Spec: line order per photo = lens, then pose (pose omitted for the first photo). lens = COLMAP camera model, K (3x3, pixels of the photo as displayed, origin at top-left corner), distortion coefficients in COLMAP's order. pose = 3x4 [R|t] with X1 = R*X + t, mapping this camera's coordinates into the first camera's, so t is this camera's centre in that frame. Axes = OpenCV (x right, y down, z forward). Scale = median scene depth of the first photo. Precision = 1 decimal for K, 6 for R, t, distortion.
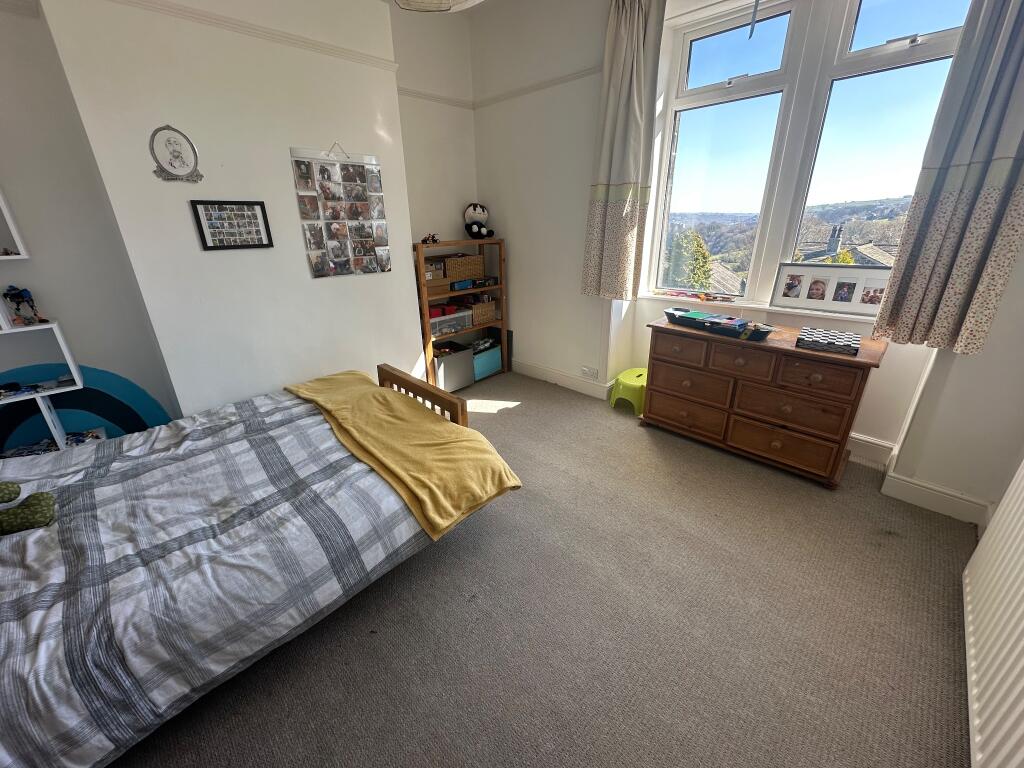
lens RADIAL K [[407.4, 0, 513.3], [0, 407.4, 384.1], [0, 0, 1]] dist [-0.001271, 0.000114]
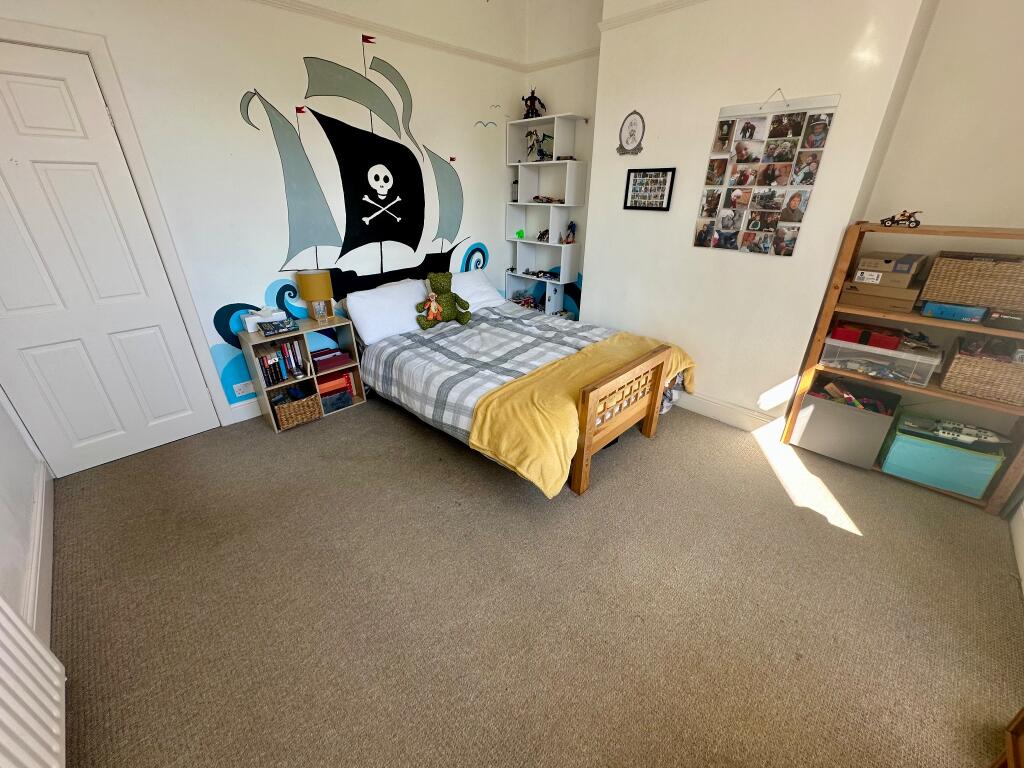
lens RADIAL K [[407.4, 0, 511.9], [0, 407.4, 385.5], [0, 0, 1]] dist [-0.001271, 0.000114]
pose [[-0.010008, 0.452964, -0.891473, 0.597046], [-0.368932, 0.826947, 0.424320, -0.255512], [0.929402, 0.333140, 0.158837, 0.586952]]
